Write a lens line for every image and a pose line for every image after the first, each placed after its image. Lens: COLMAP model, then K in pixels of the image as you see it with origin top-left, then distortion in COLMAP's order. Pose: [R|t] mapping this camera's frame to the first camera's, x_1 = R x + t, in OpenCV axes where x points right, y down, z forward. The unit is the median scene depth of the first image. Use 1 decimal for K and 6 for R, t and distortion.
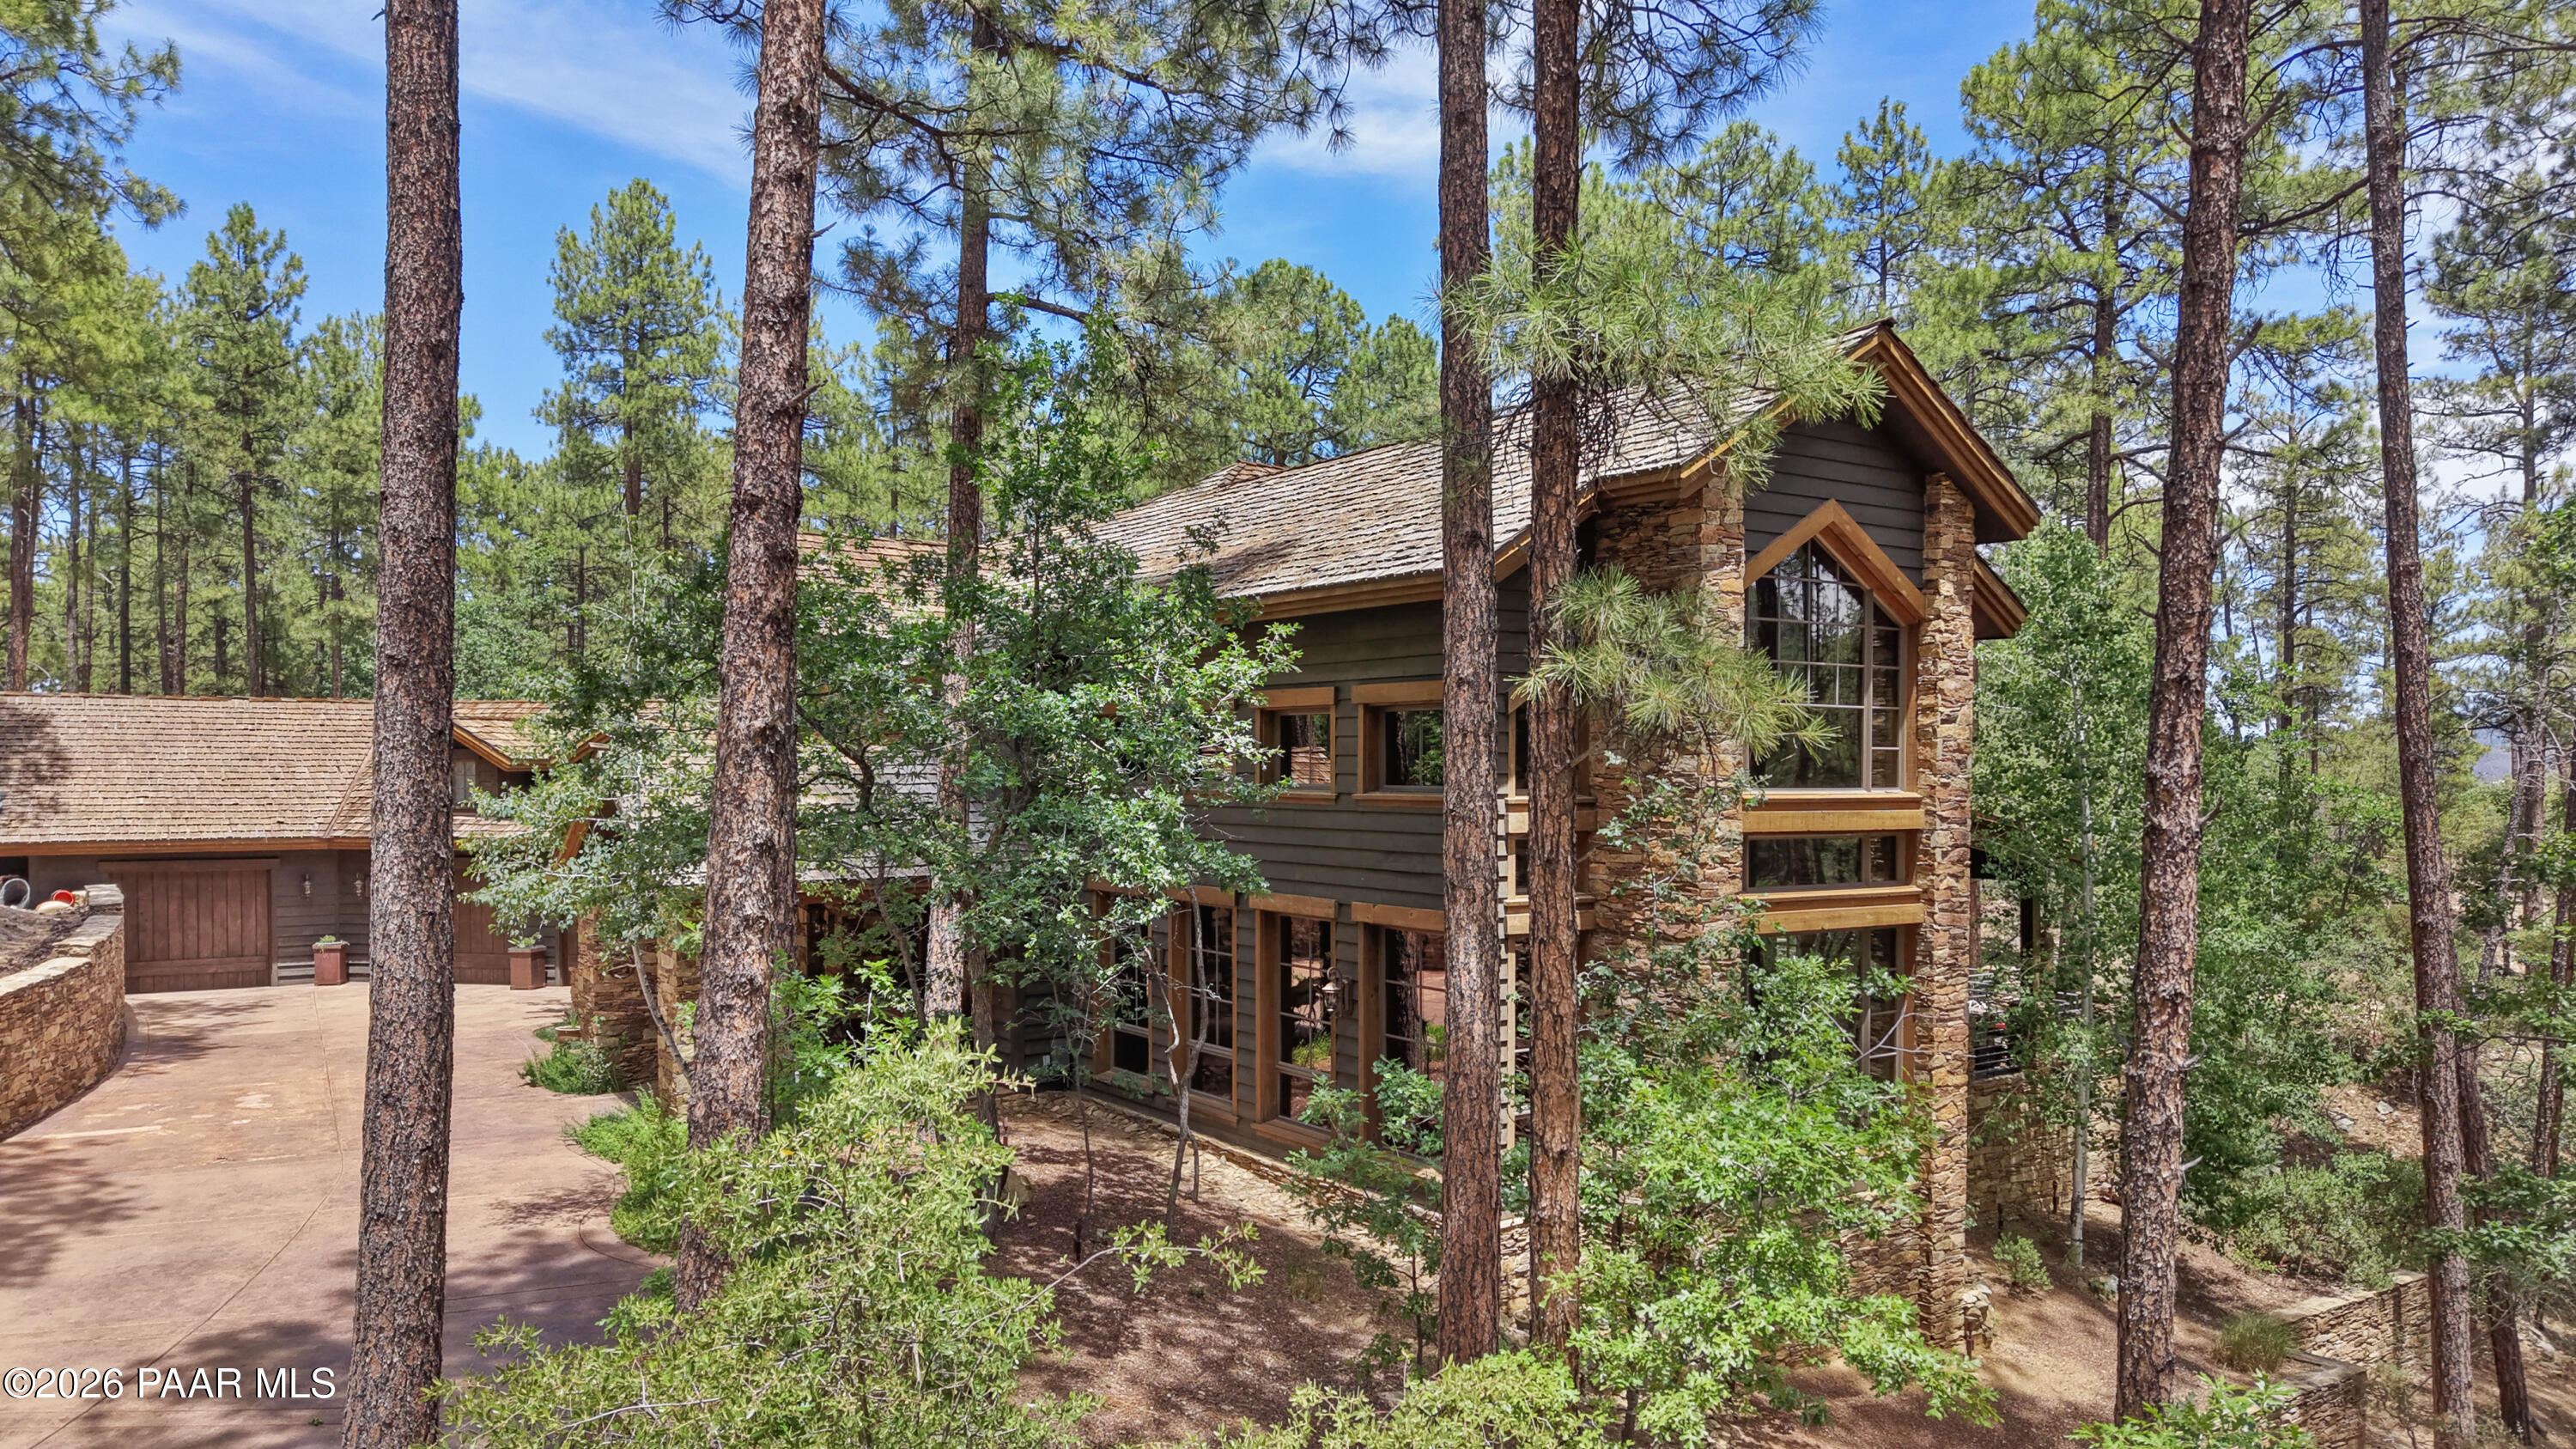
lens RADIAL K [[1797.5, 0, 1280.3], [0, 1797.5, 741.6], [0, 0, 1]] dist [-0.003023, -0.000869]
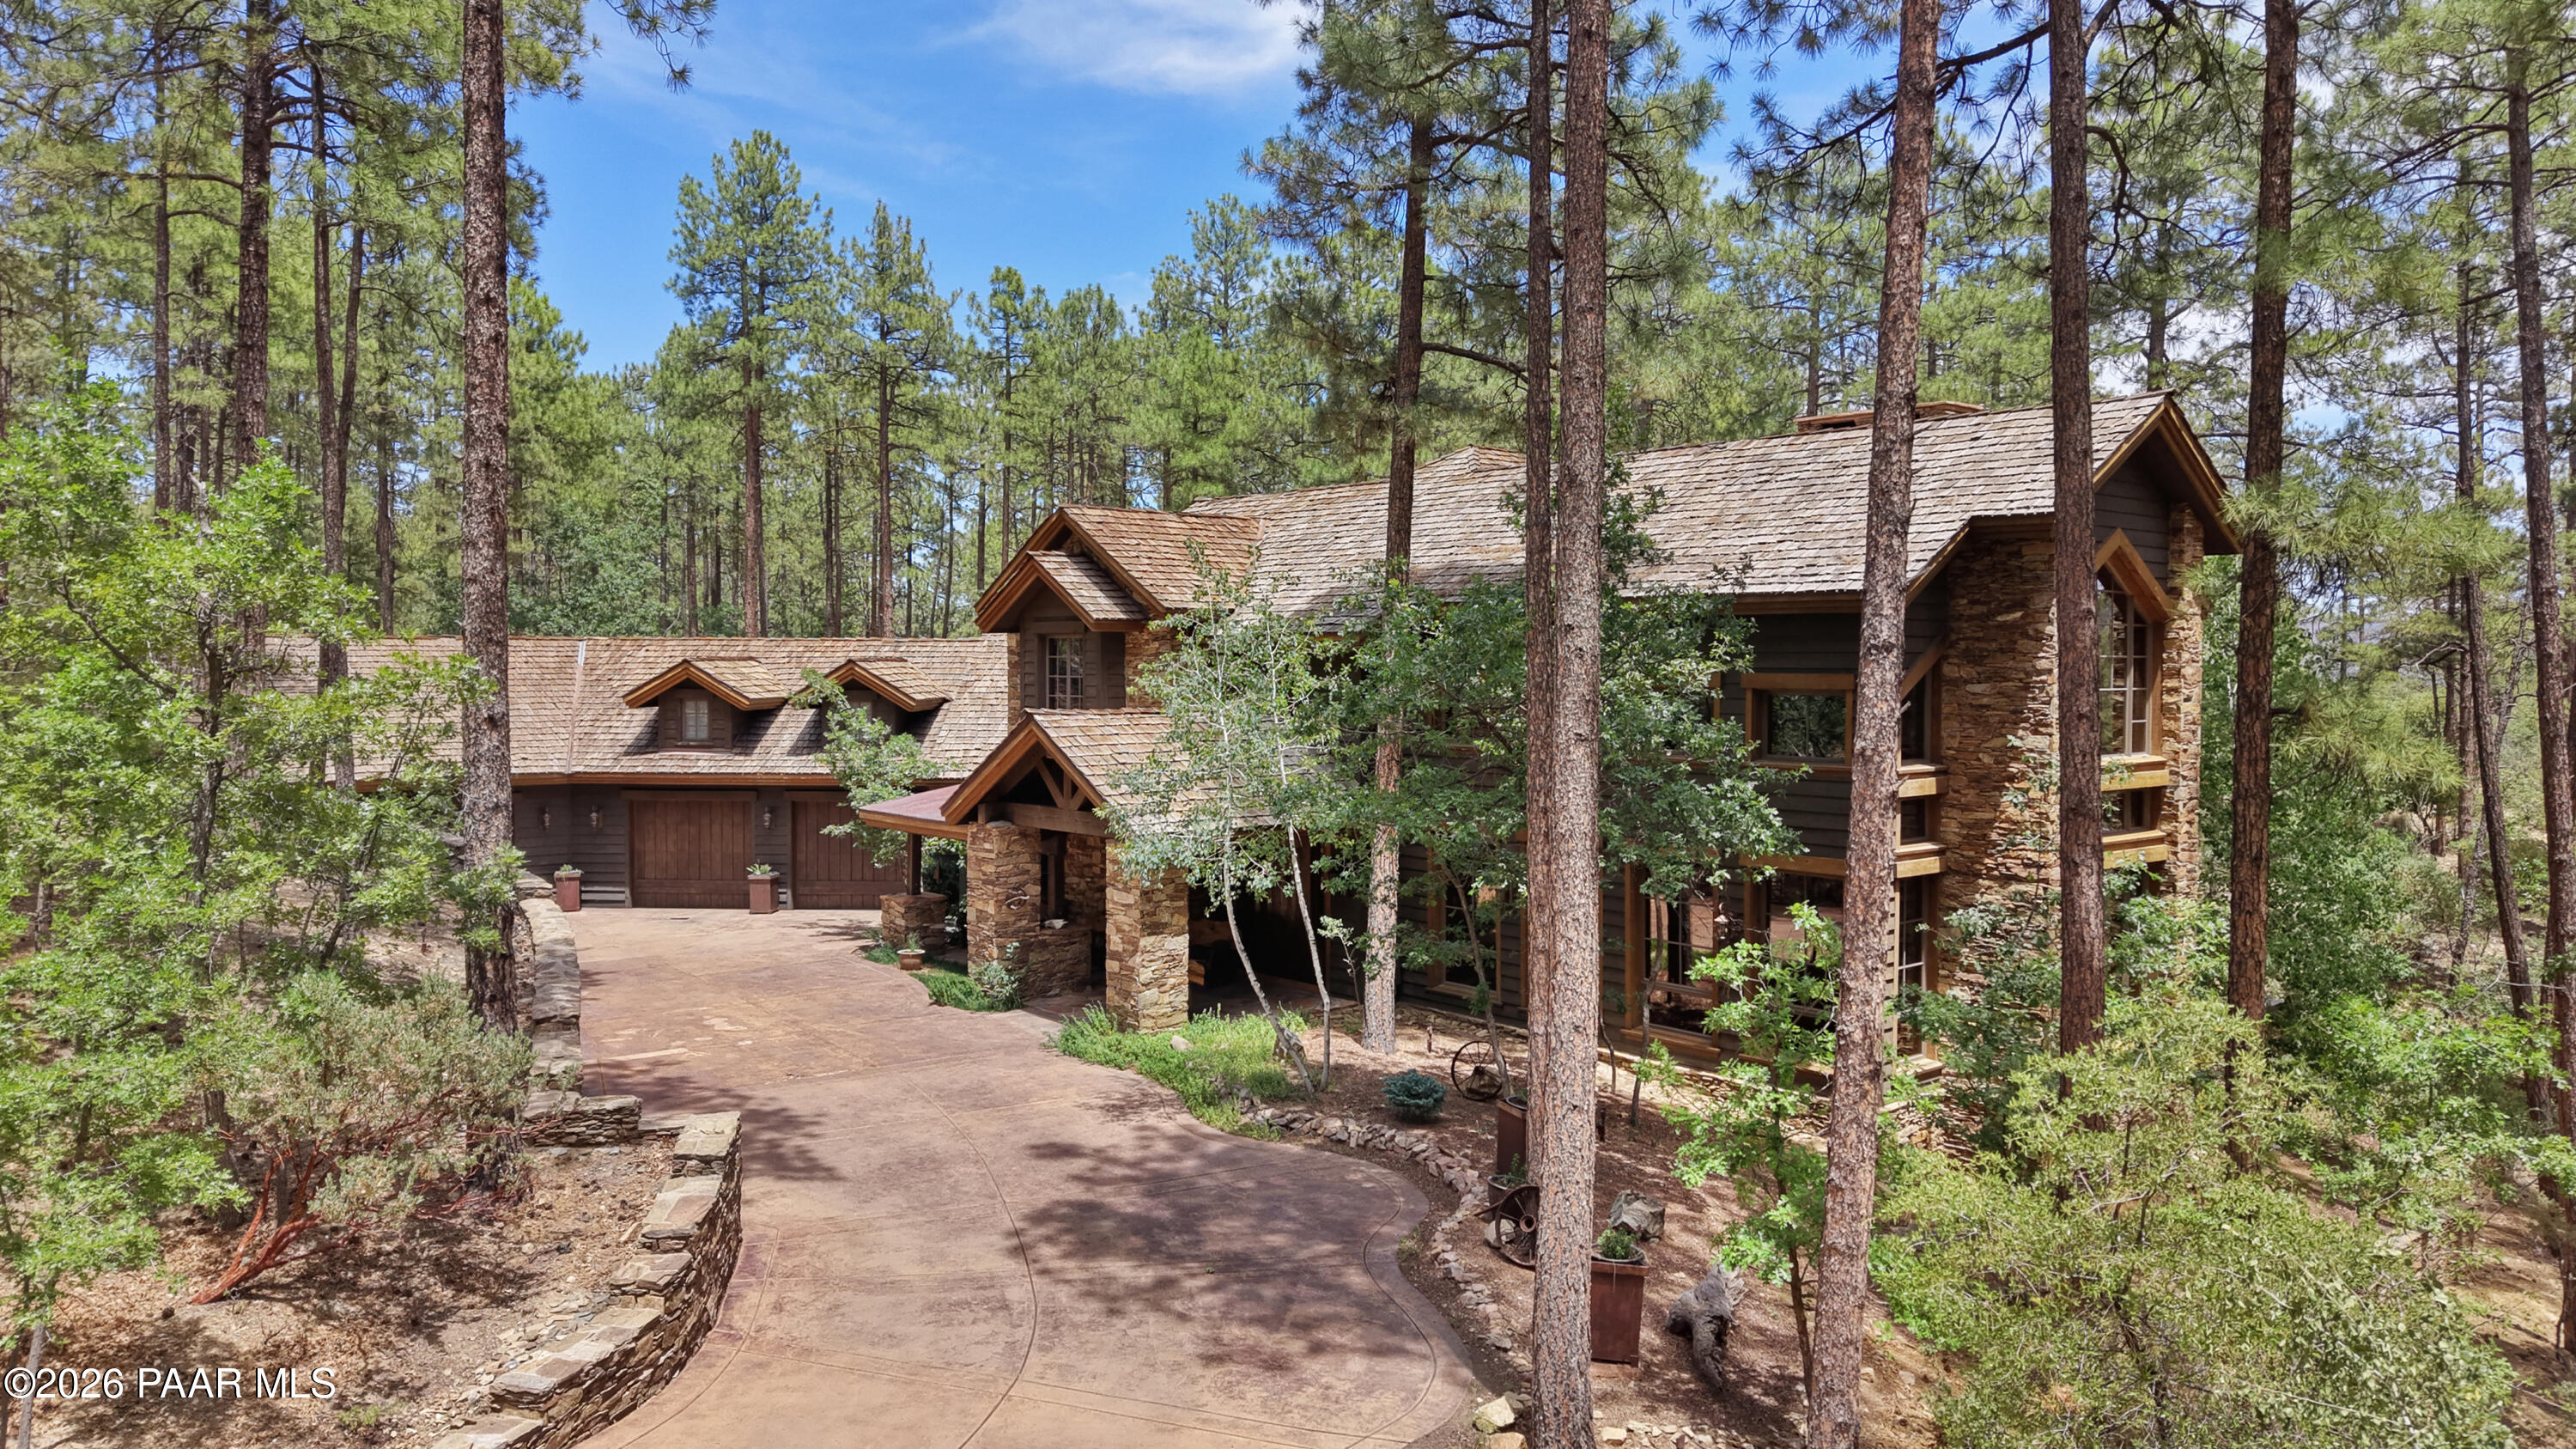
lens RADIAL K [[1797.5, 0, 1296.3], [0, 1797.5, 702.3], [0, 0, 1]] dist [-0.003023, -0.000869]
pose [[0.994960, -0.000312, 0.100269, -0.375418], [-0.003449, 0.999297, 0.037331, -0.054499], [-0.100210, -0.037489, 0.994260, -0.188516]]
